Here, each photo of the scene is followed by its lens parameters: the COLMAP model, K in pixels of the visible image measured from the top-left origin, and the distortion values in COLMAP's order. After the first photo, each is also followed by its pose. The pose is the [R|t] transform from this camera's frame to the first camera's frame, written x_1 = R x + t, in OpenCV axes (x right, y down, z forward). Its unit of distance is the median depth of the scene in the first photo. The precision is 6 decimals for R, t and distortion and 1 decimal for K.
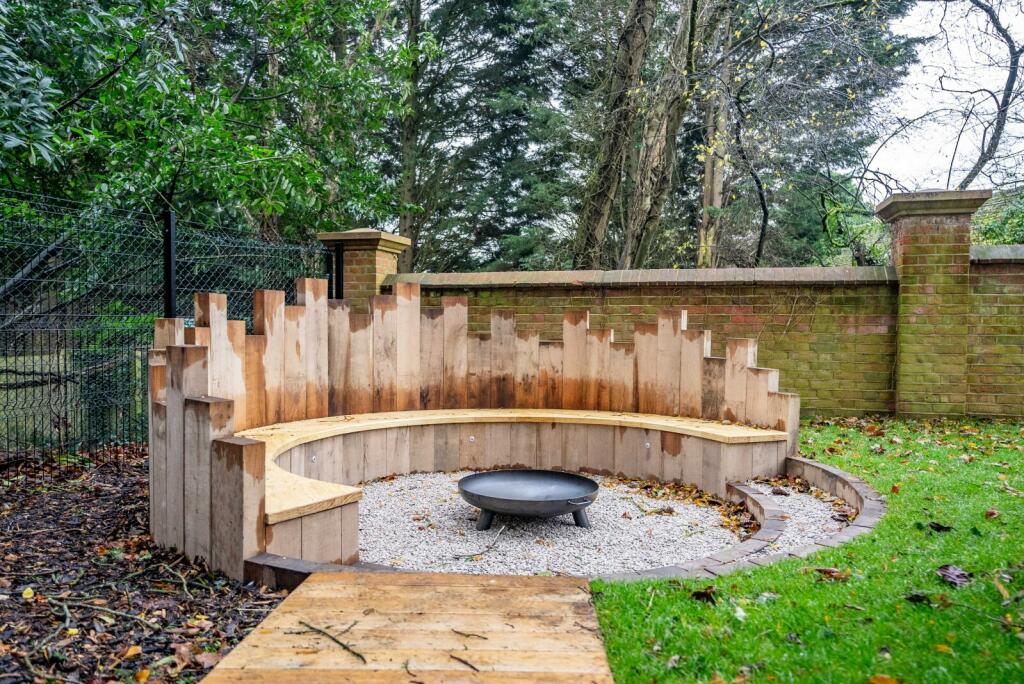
lens RADIAL K [[766.2, 0, 512.5], [0, 766.2, 341.5], [0, 0, 1]] dist [-0.002311, -0.000474]
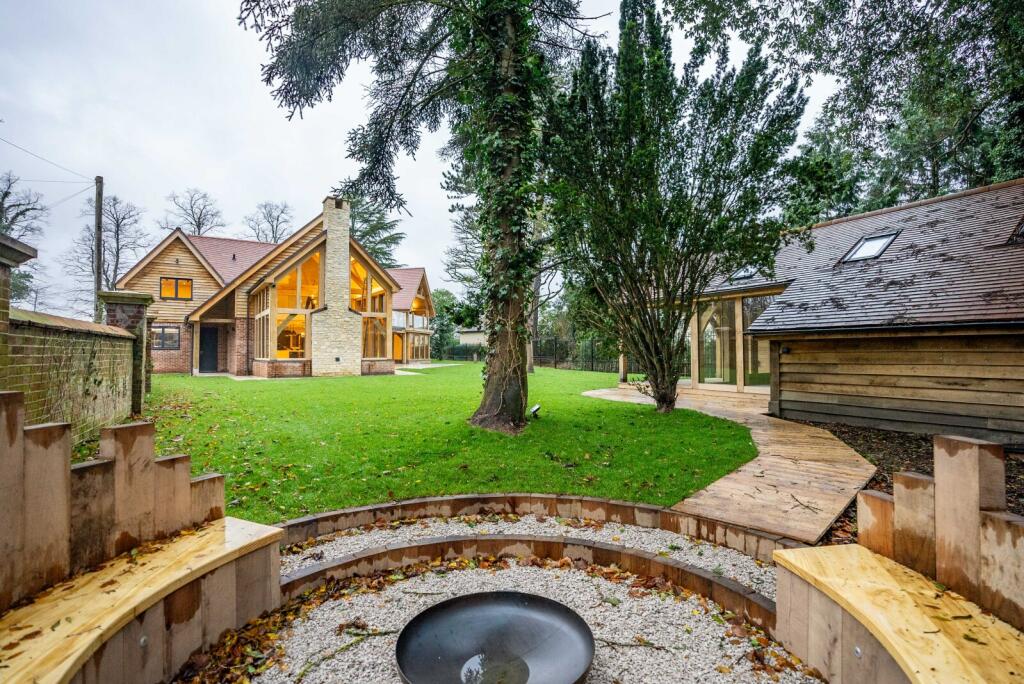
lens RADIAL K [[472.4, 0, 514.5], [0, 472.4, 340.9], [0, 0, 1]] dist [-0.016898, 0.001983]
pose [[-0.710871, 0.009110, 0.703263, -0.245964], [0.007937, 0.999956, -0.004931, -0.074710], [-0.703277, 0.002076, -0.710912, 1.043608]]
